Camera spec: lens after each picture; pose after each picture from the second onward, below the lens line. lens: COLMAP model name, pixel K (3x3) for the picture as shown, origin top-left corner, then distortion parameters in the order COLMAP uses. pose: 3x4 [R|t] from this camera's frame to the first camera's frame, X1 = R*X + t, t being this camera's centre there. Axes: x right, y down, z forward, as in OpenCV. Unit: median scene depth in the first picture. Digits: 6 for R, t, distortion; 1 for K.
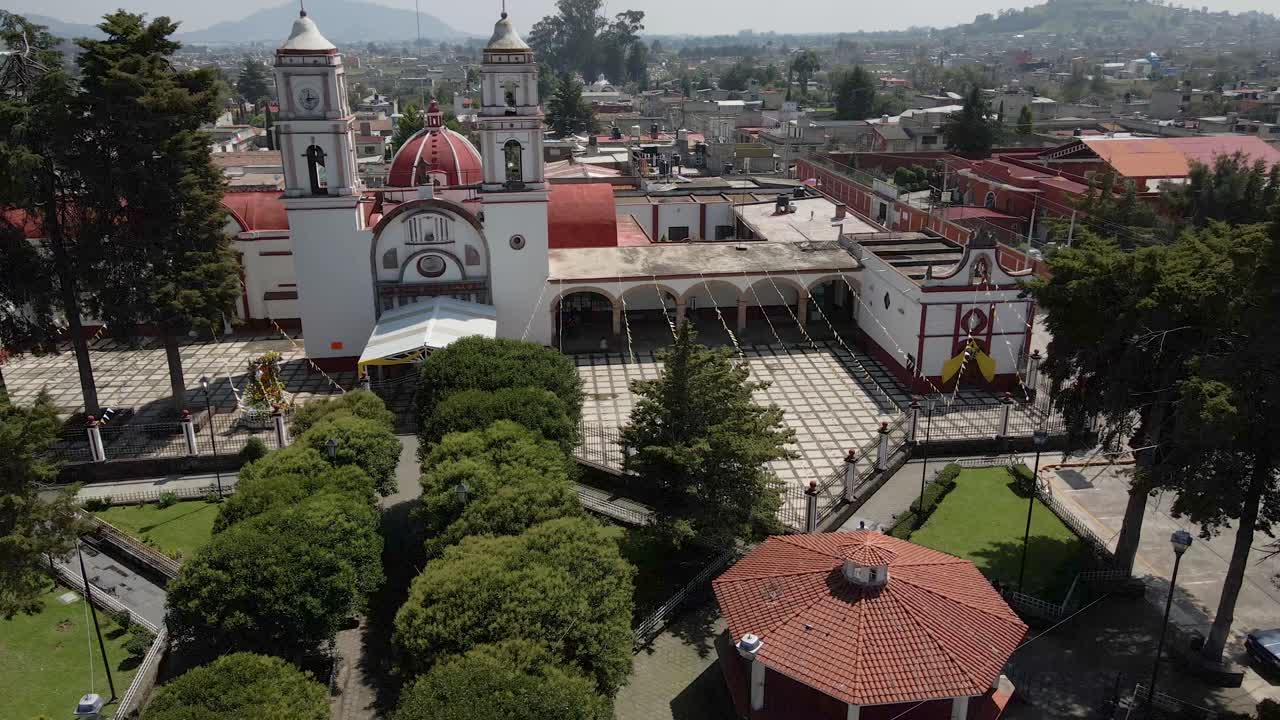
lens RADIAL K [[970.8, 0, 644.8], [0, 970.8, 367.0], [0, 0, 1]] dist [-0.001520, 0.030399]
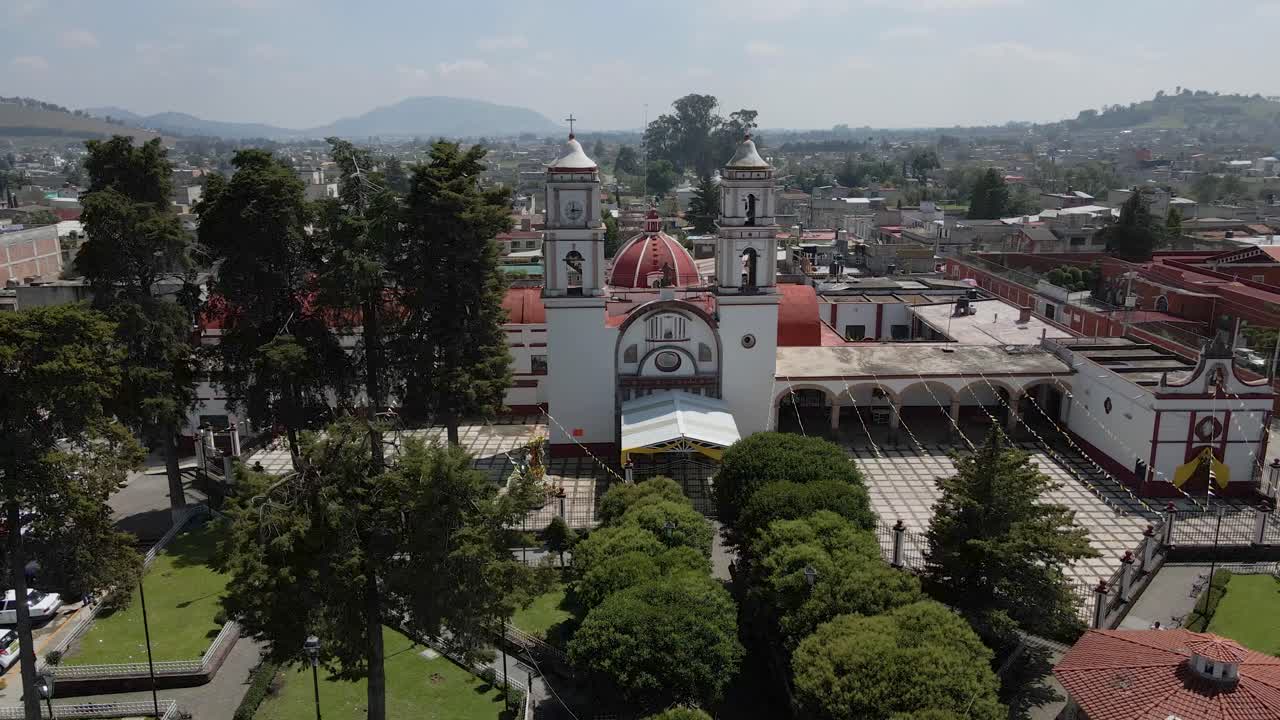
lens RADIAL K [[970.8, 0, 644.1], [0, 970.8, 363.1], [0, 0, 1]] dist [-0.001520, 0.030399]
pose [[0.995209, 0.023230, -0.094976, -0.152829], [-0.032030, 0.995224, -0.092211, -0.001967], [0.092380, 0.094811, 0.991200, -0.077431]]
